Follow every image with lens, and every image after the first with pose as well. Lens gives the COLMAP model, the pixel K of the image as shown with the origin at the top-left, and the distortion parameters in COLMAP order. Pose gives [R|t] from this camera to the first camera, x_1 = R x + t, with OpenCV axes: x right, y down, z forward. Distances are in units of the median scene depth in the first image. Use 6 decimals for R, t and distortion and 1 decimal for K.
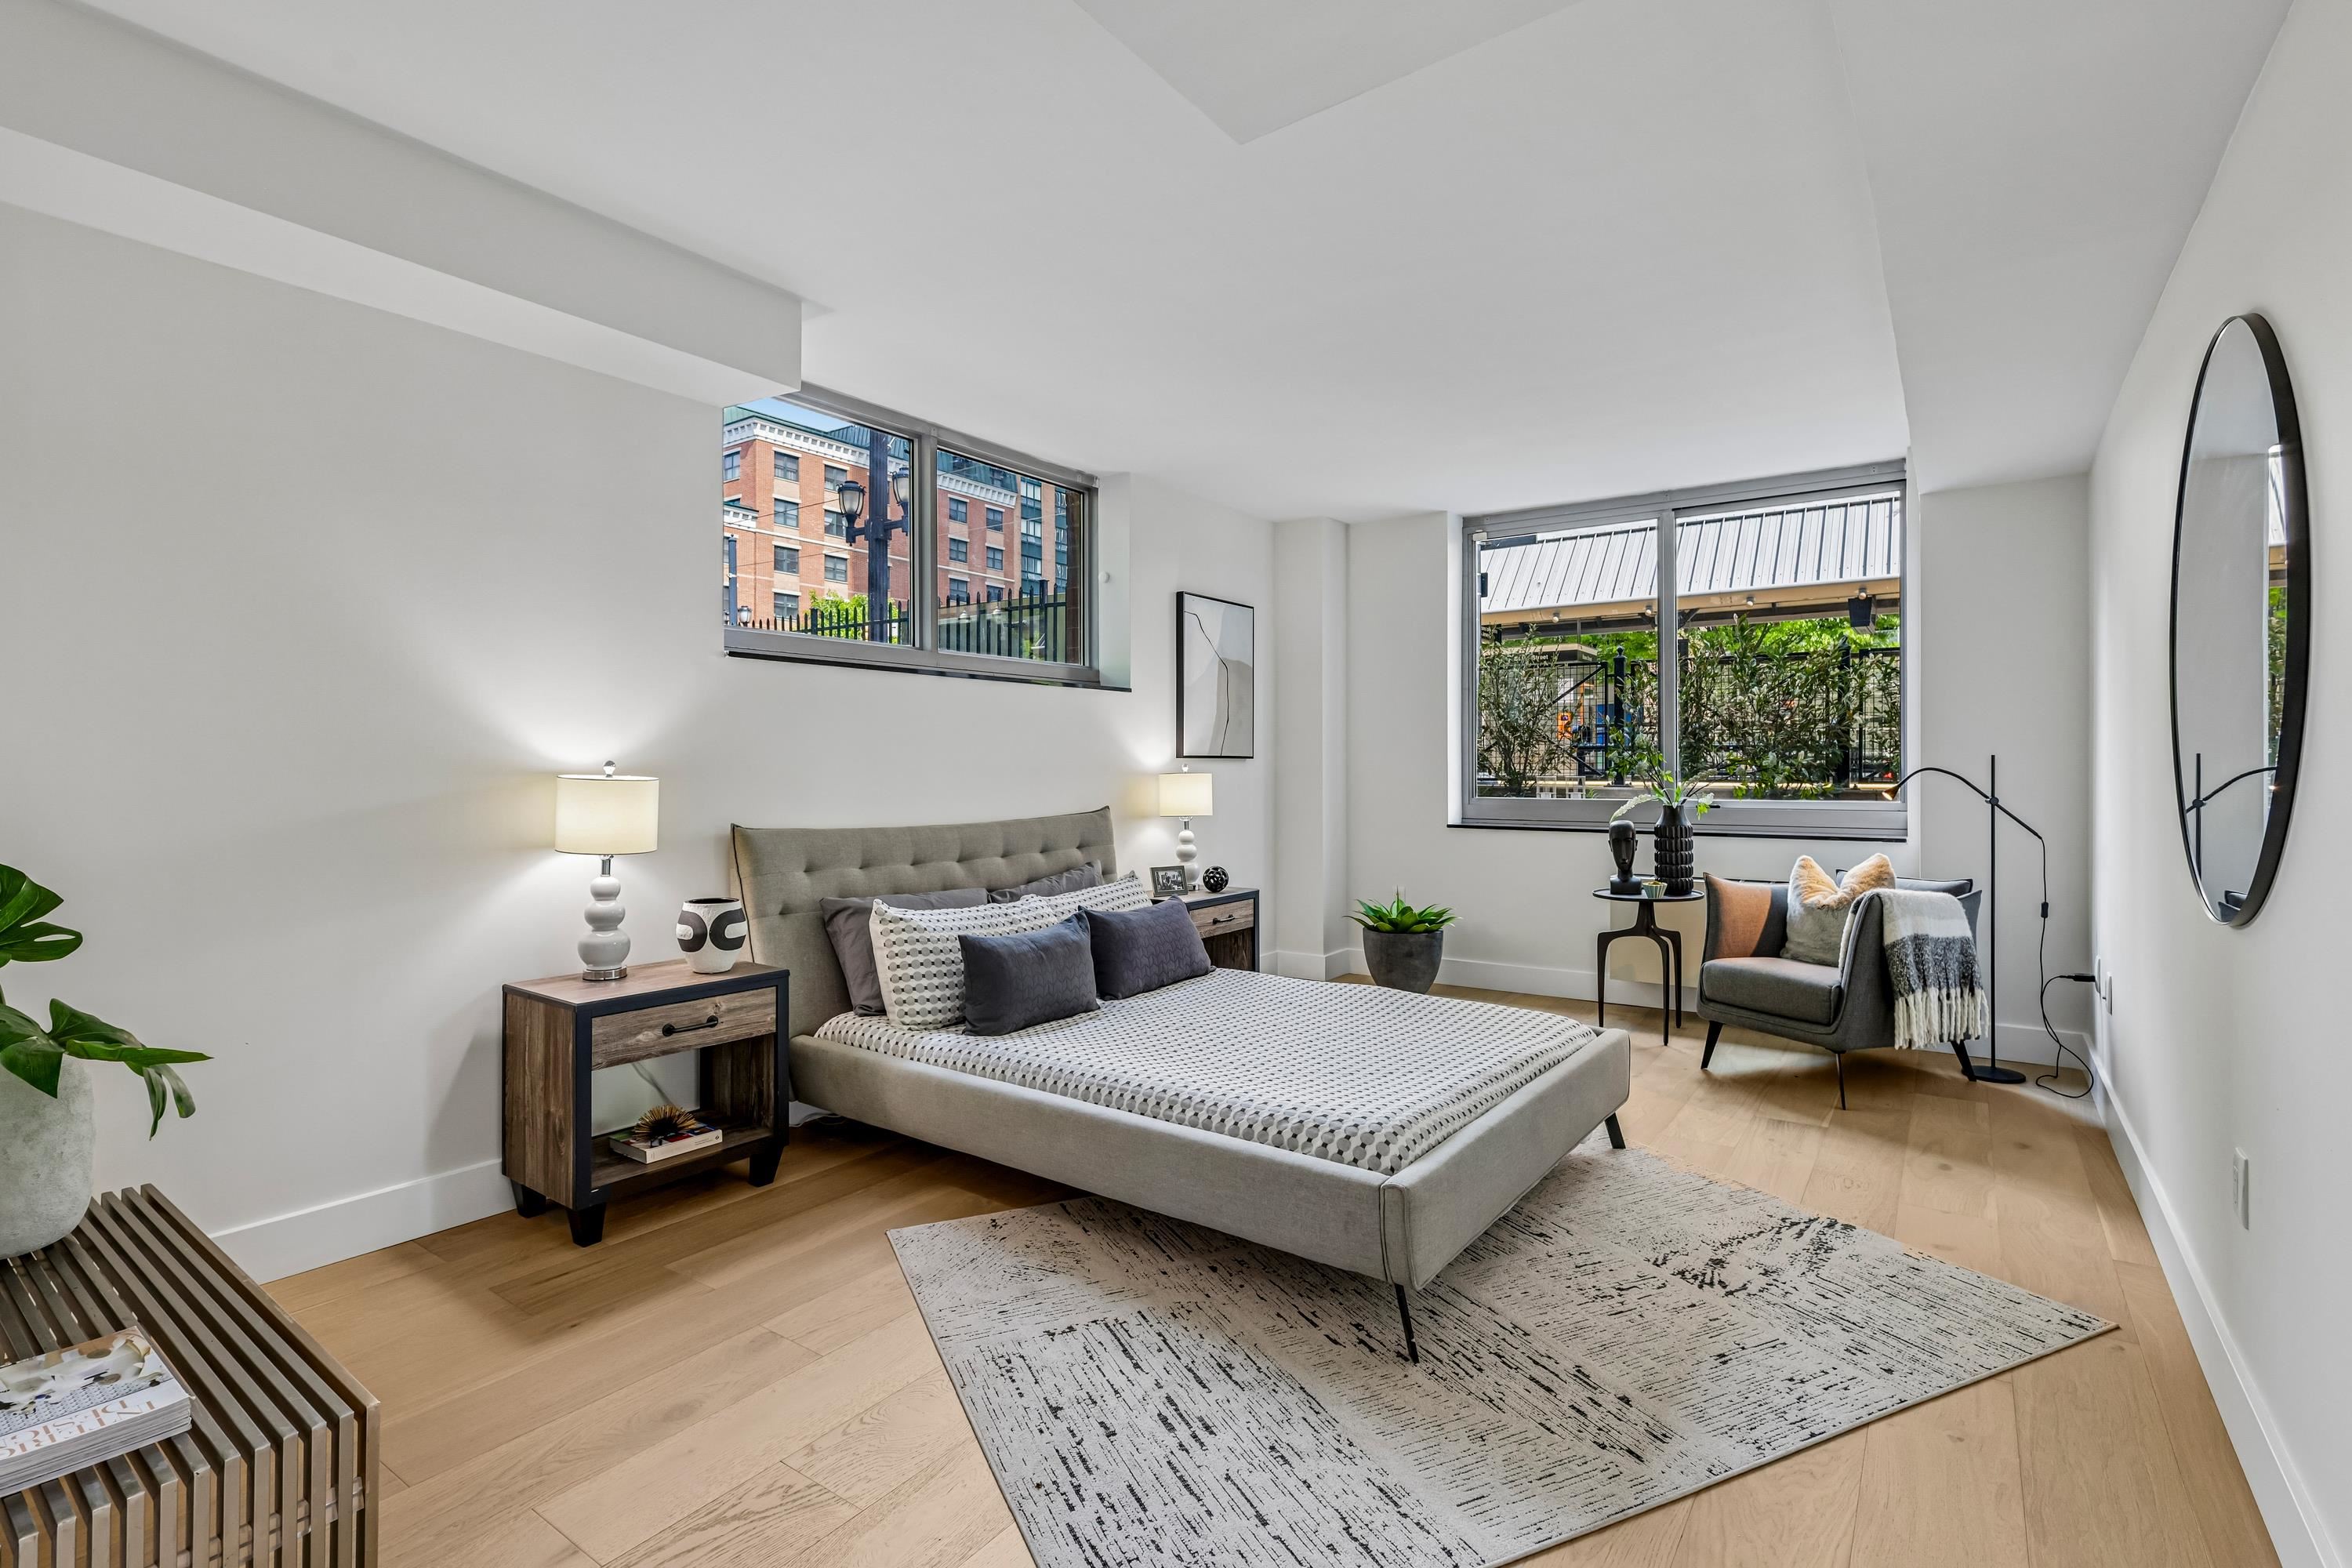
lens RADIAL K [[1108.6, 0, 1162.4], [0, 1108.6, 775.8], [0, 0, 1]] dist [-0.004314, 0.001553]
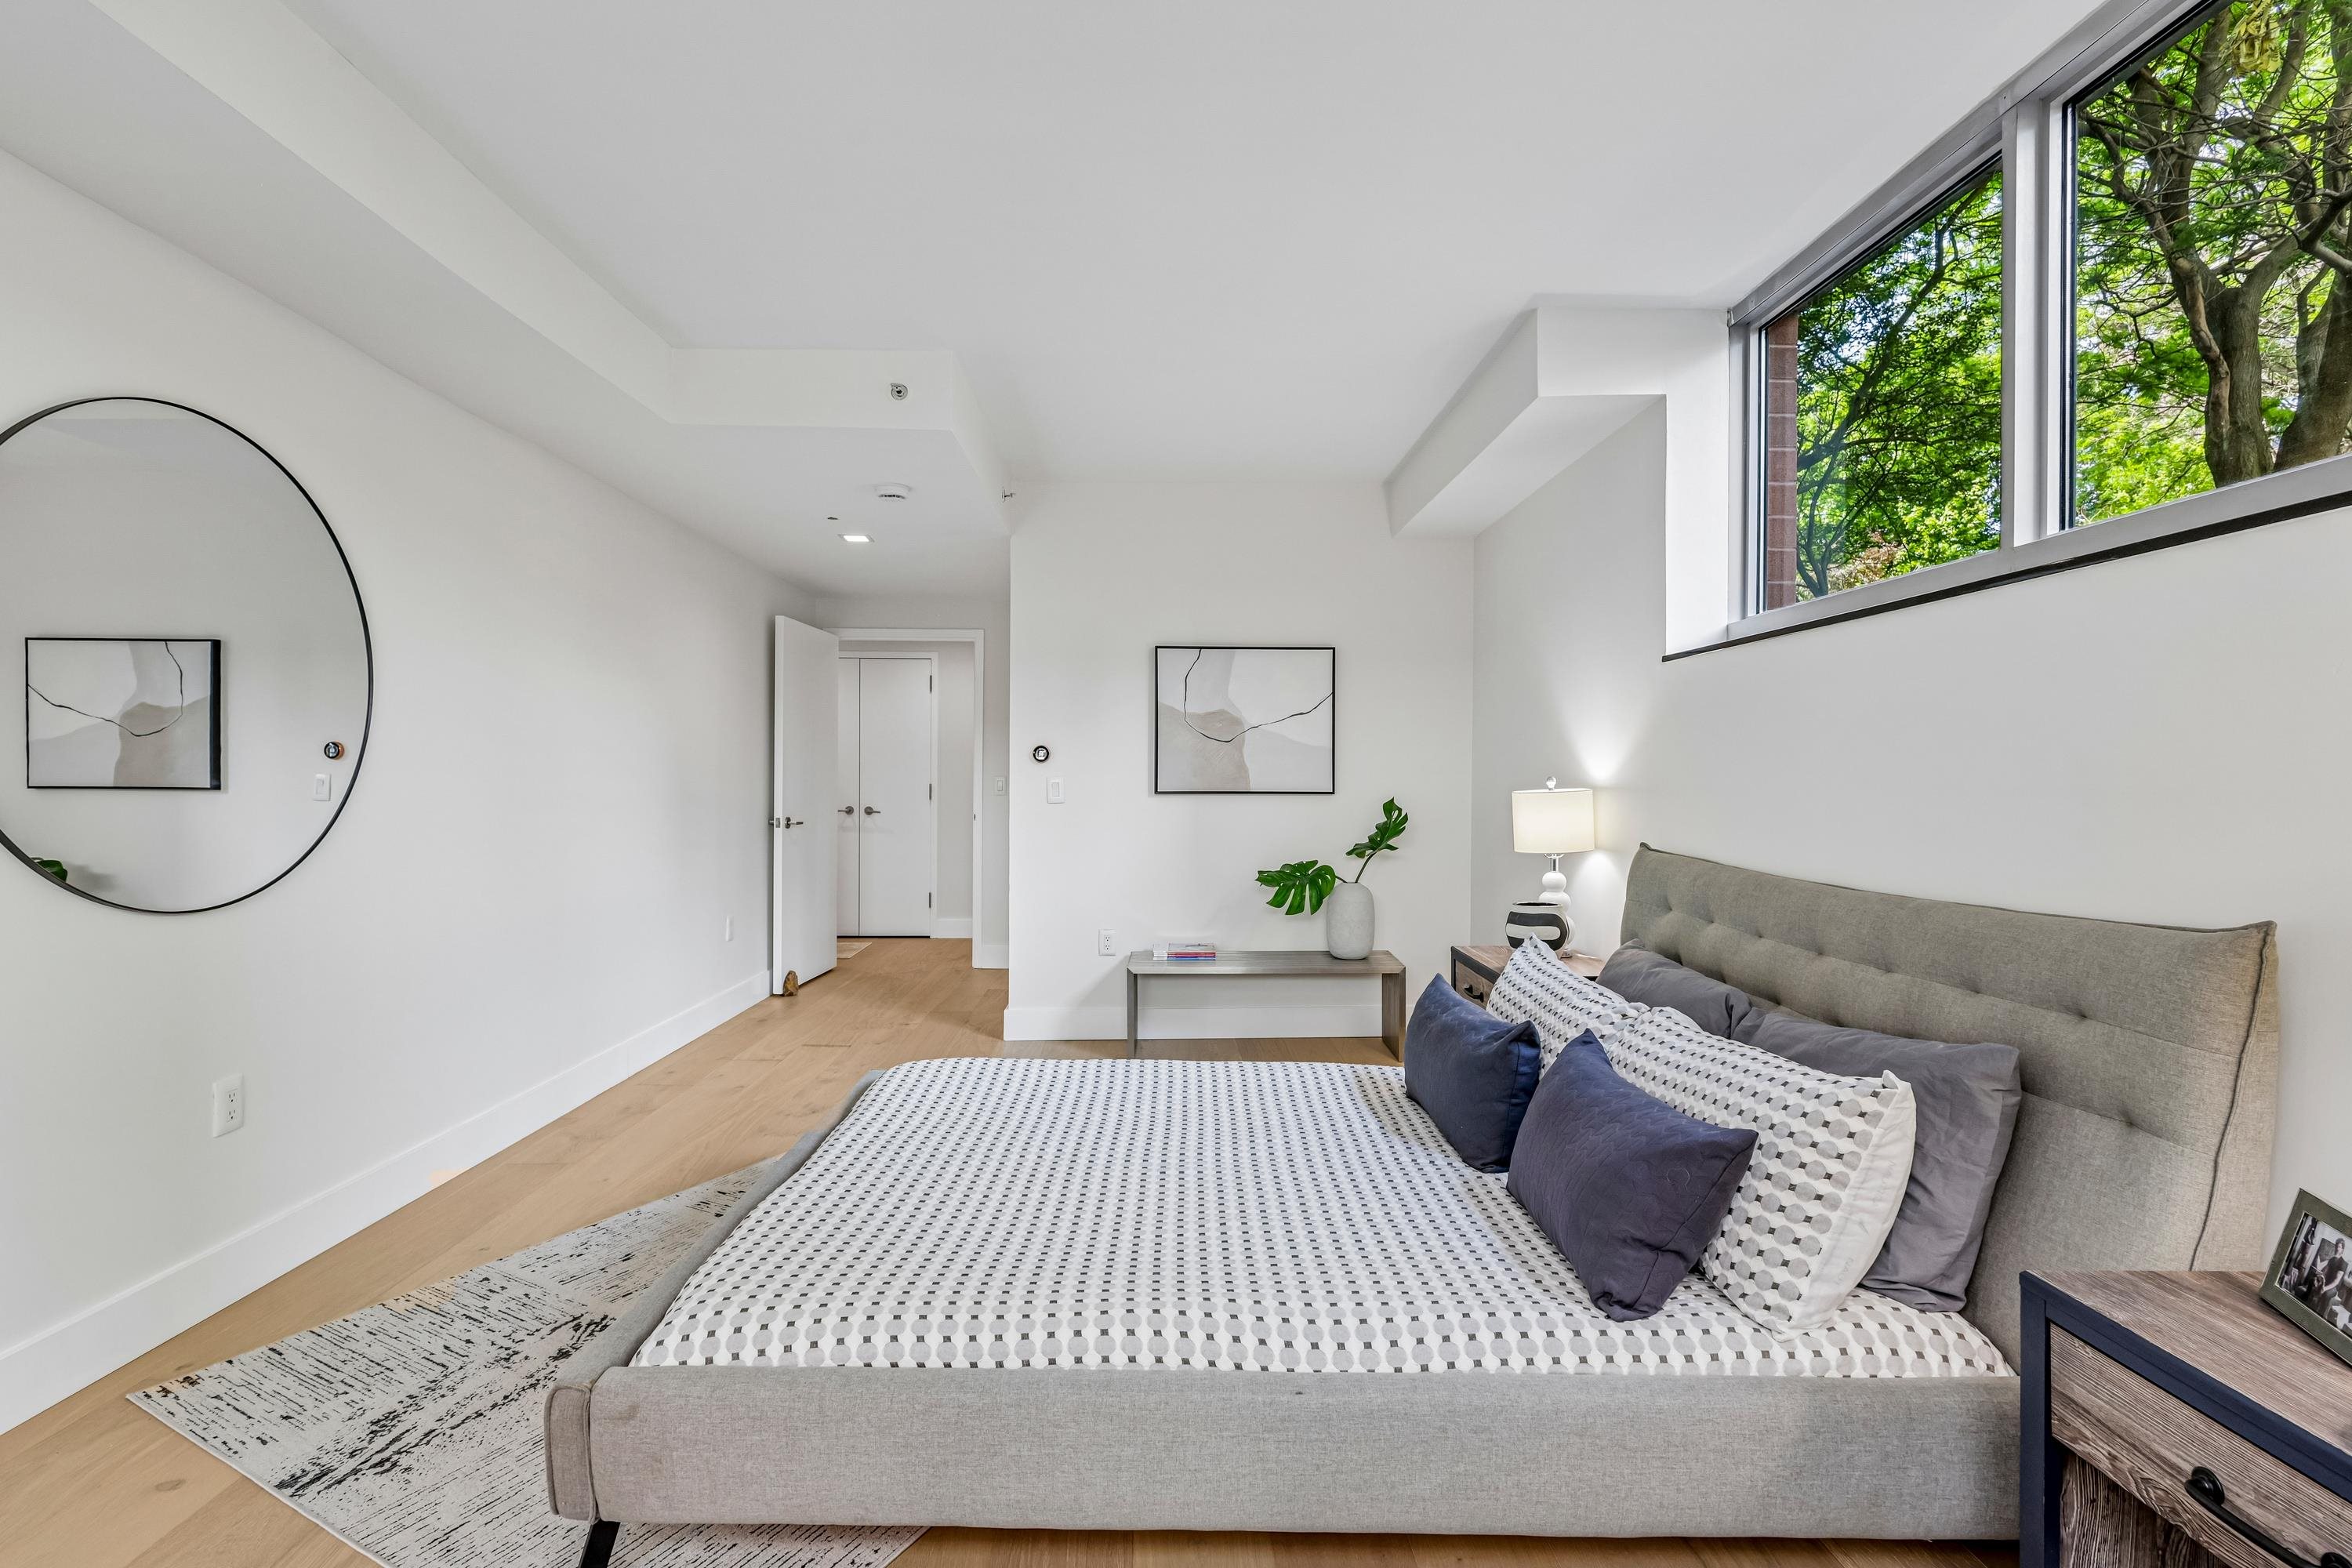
lens RADIAL K [[1108.6, 0, 1179.4], [0, 1108.6, 790.4], [0, 0, 1]] dist [-0.004314, 0.001553]
pose [[-0.791667, 0.001982, -0.610950, 0.465505], [-0.007060, 0.999898, 0.012392, -0.011790], [0.610912, 0.014124, -0.791572, 1.420107]]
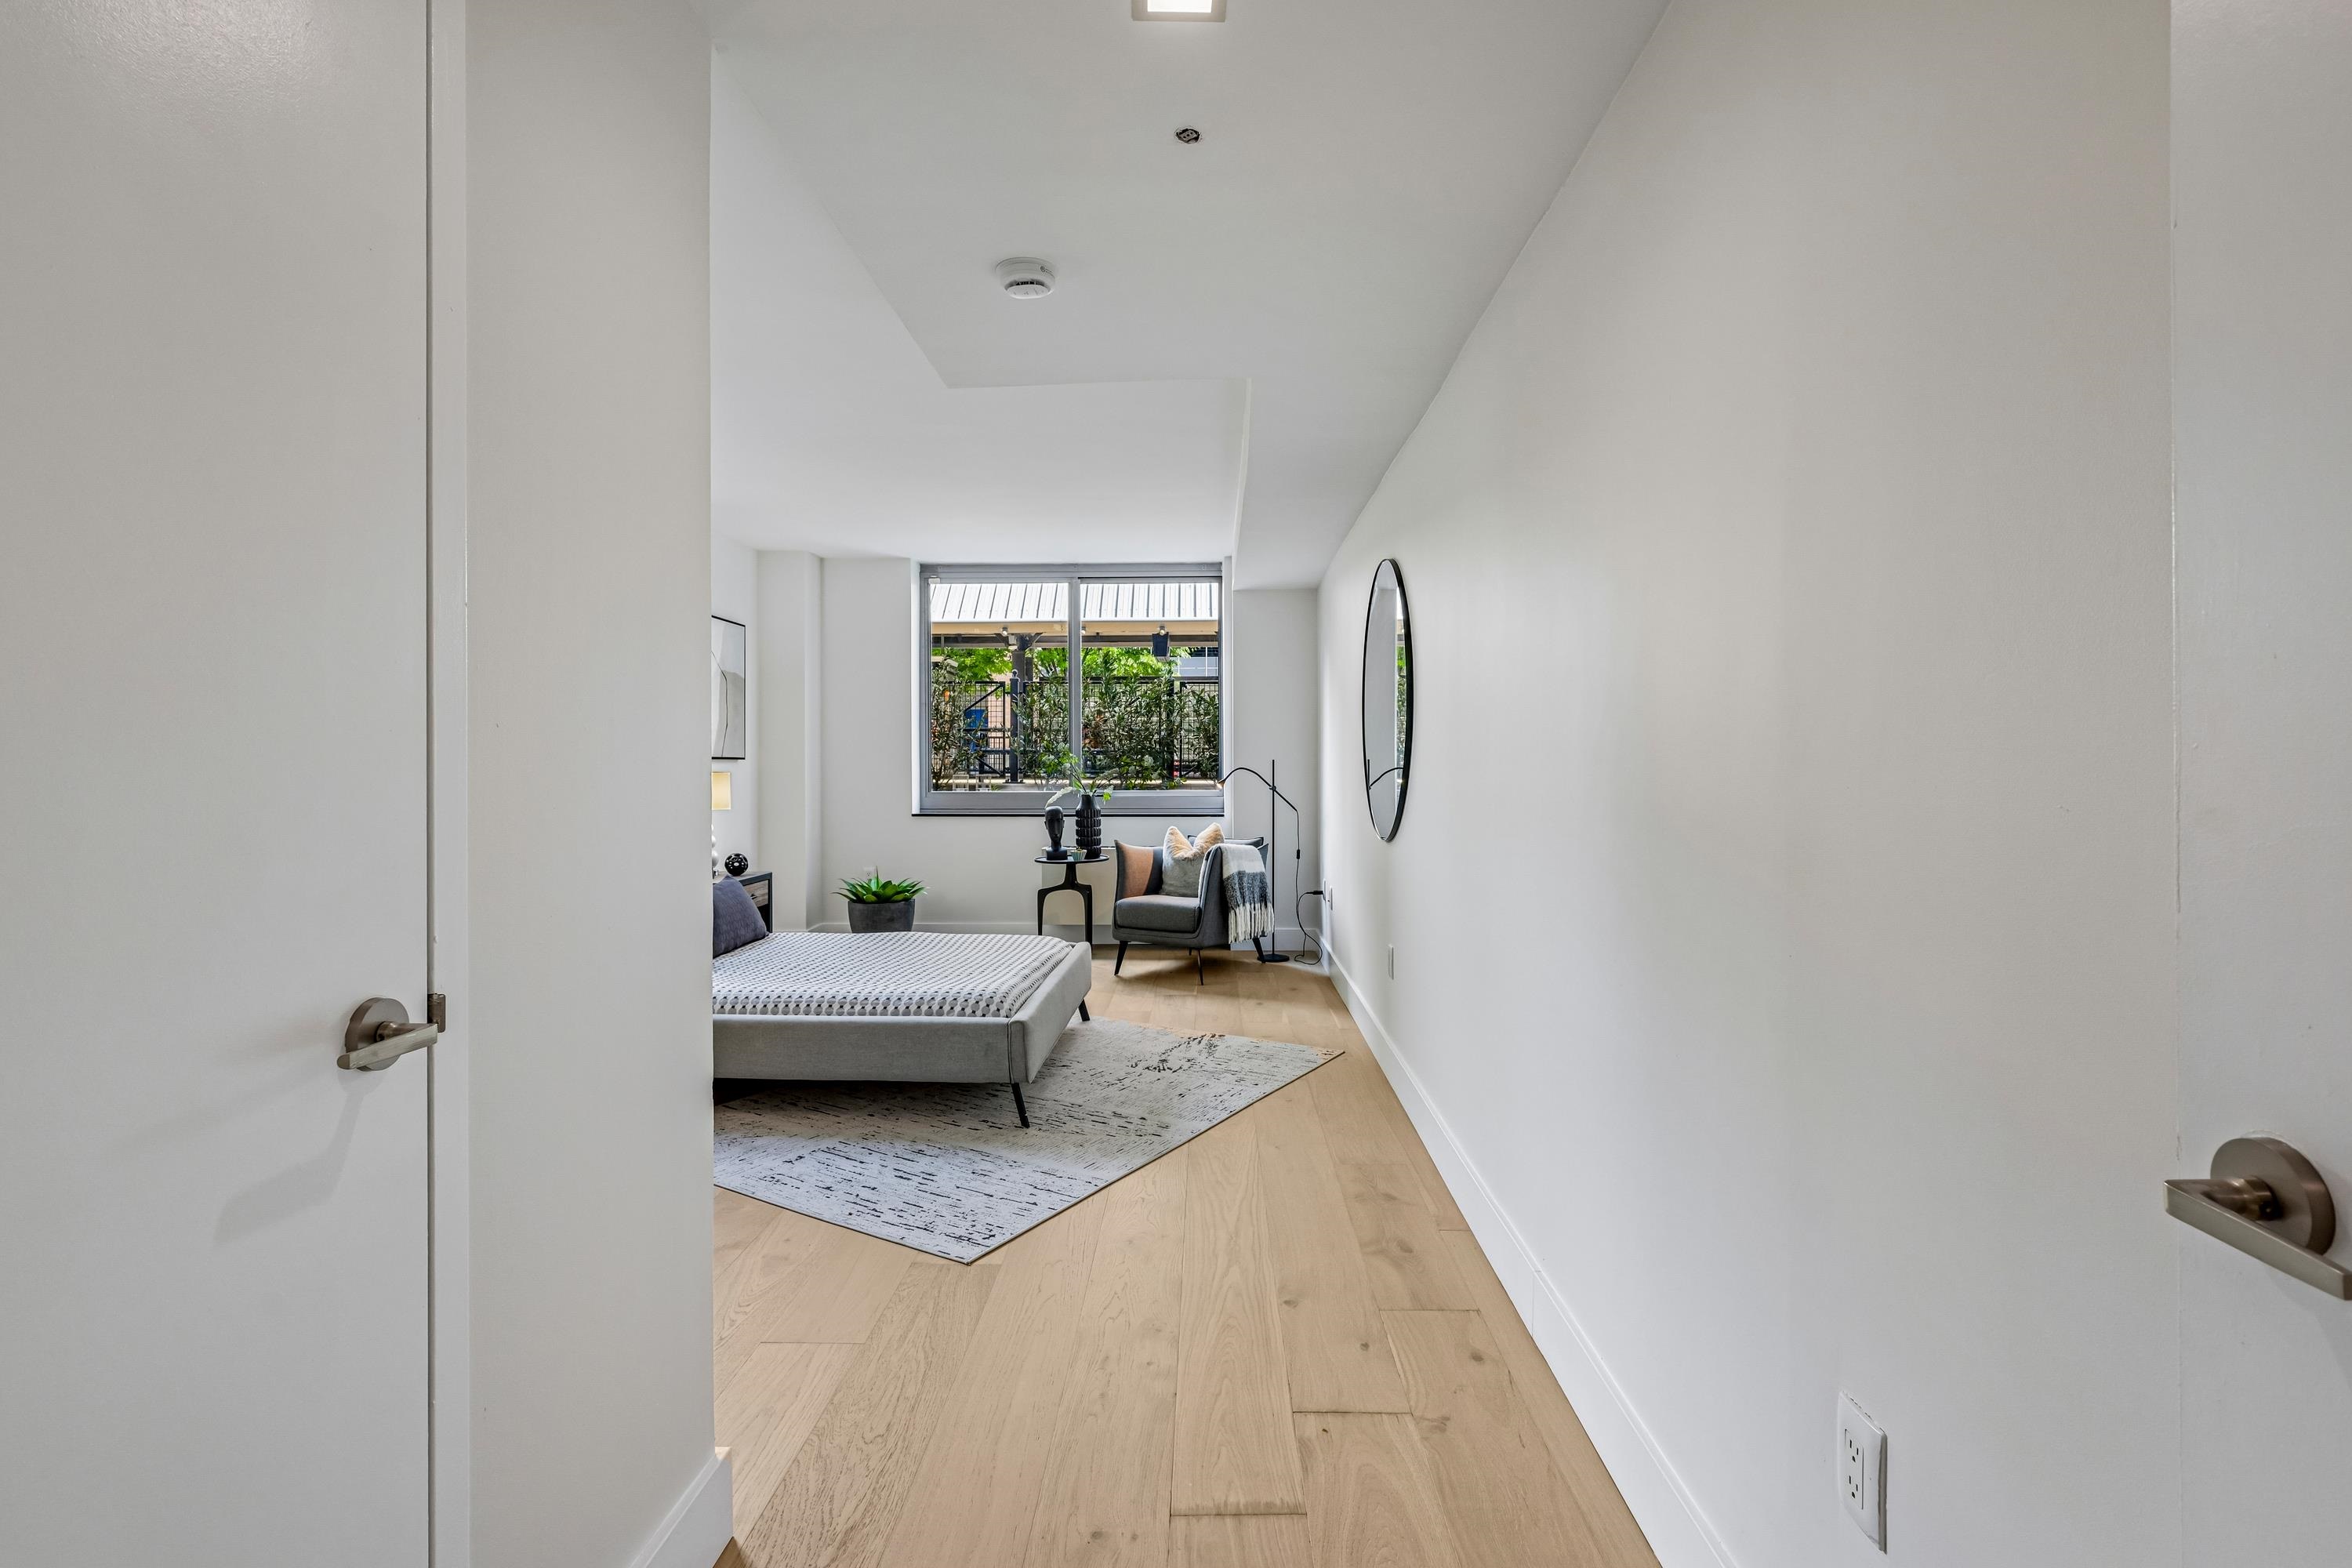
lens RADIAL K [[1108.6, 0, 1180.2], [0, 1108.6, 769.8], [0, 0, 1]] dist [-0.004314, 0.001553]
pose [[0.827258, -0.000433, 0.561822, -0.305736], [0.003839, 0.999981, -0.004883, 0.003785], [-0.561809, 0.006196, 0.827244, -0.296755]]
